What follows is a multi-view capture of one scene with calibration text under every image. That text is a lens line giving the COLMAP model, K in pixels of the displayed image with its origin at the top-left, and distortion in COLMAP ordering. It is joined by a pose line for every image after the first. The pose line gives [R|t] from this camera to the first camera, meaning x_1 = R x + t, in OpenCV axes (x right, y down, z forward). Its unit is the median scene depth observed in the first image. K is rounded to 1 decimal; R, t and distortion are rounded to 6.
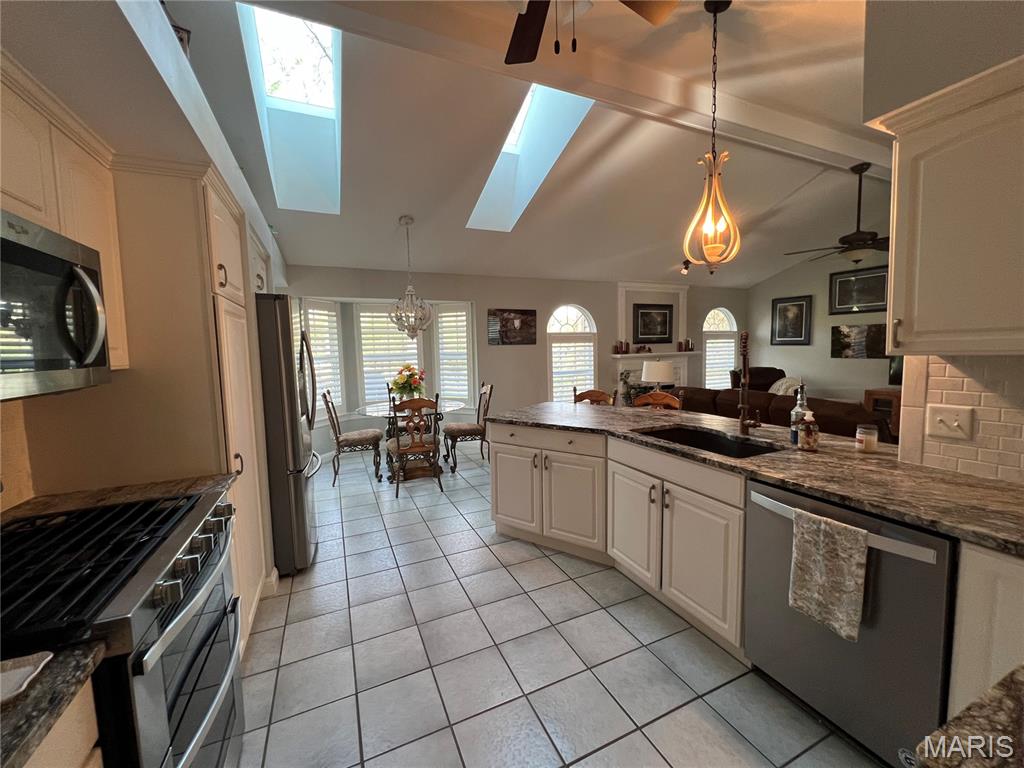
lens RADIAL K [[415.6, 0, 507.5], [0, 415.6, 383.6], [0, 0, 1]] dist [-0.001916, 0.000016]
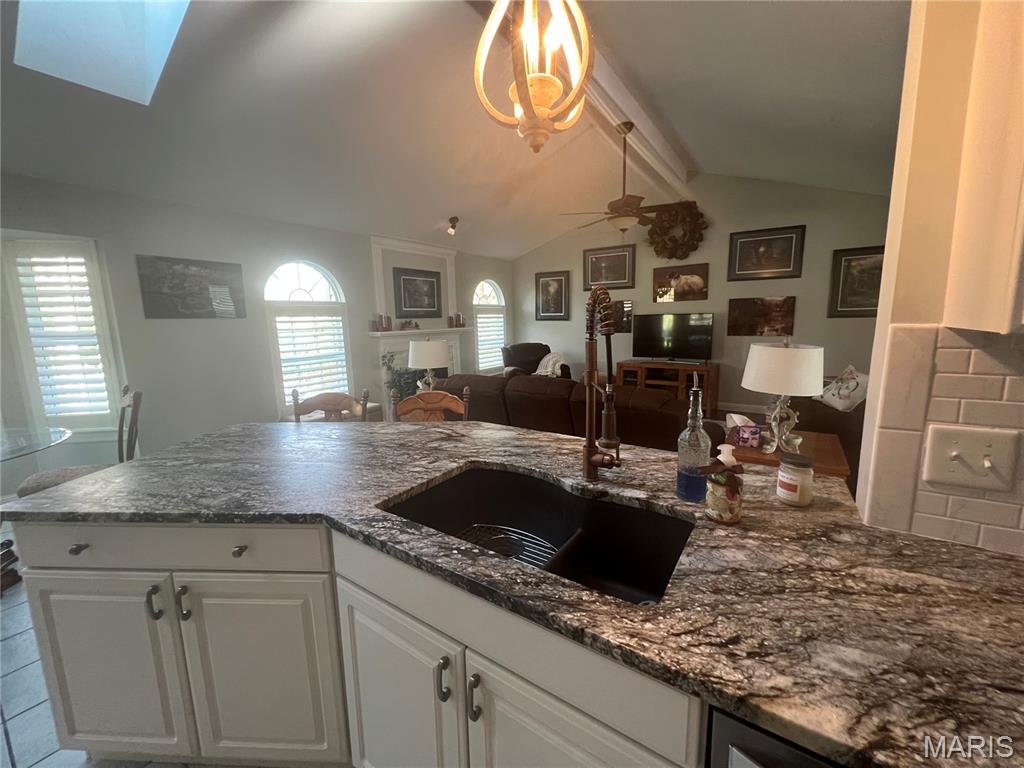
lens RADIAL K [[415.6, 0, 514.4], [0, 415.6, 384.0], [0, 0, 1]] dist [-0.001916, 0.000016]
pose [[0.849821, -0.077063, 0.521406, 0.072284], [0.047220, 0.996407, 0.070306, -0.015846], [-0.524951, -0.035127, 0.850407, 0.205193]]
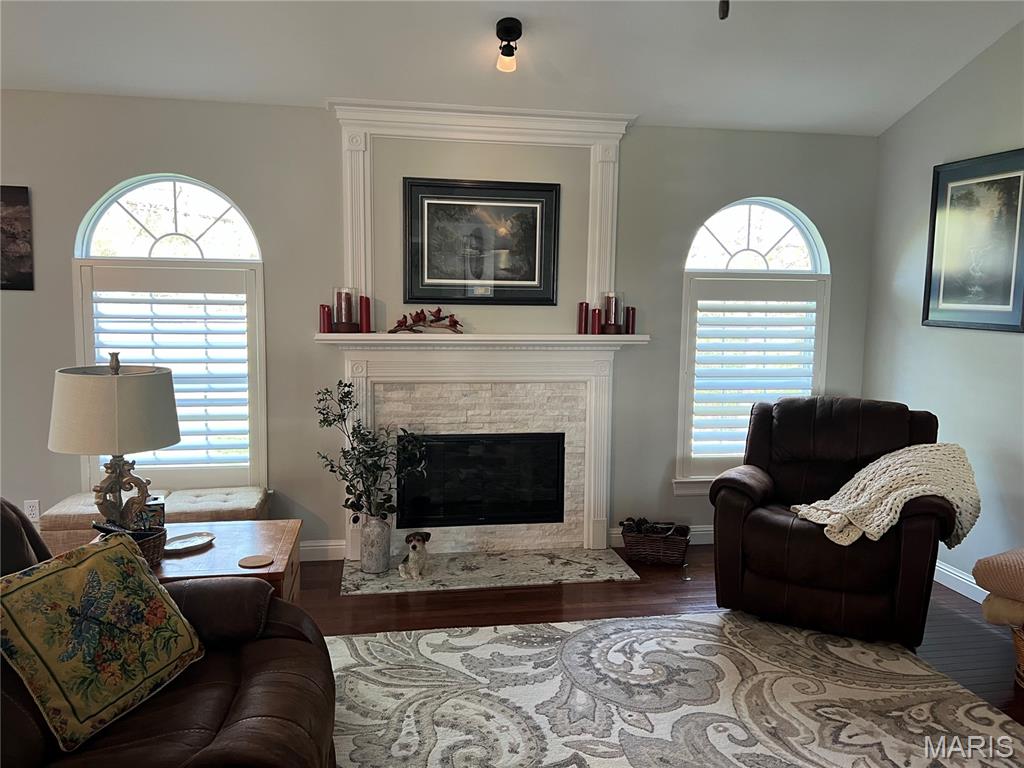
lens RADIAL K [[771.3, 0, 501.9], [0, 771.3, 387.8], [0, 0, 1]] dist [0.063149, -0.070801]
pose [[0.967018, 0.068964, -0.245196, 0.549012], [-0.061394, 0.997375, 0.038393, -0.058304], [0.247200, -0.022073, 0.968713, 0.439618]]
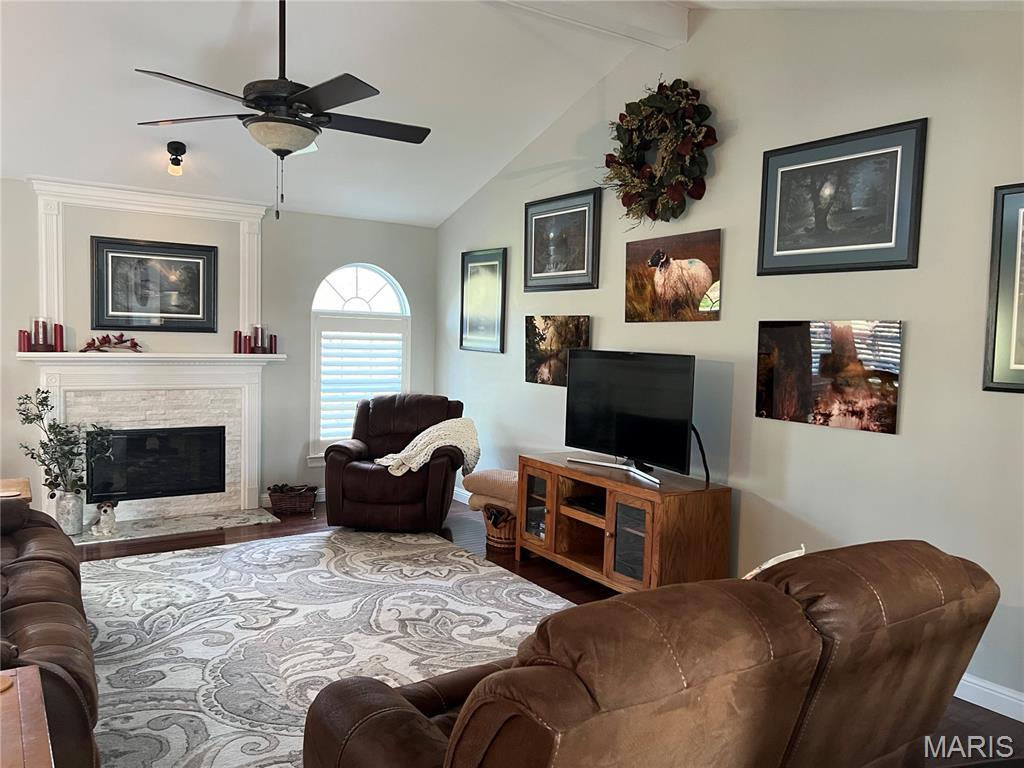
lens RADIAL K [[771.3, 0, 503.0], [0, 771.3, 381.0], [0, 0, 1]] dist [0.063149, -0.070801]
pose [[0.986316, 0.043938, 0.158902, 0.616352], [-0.039962, 0.998805, -0.028133, -0.037358], [-0.159949, 0.021397, 0.986893, 0.138288]]
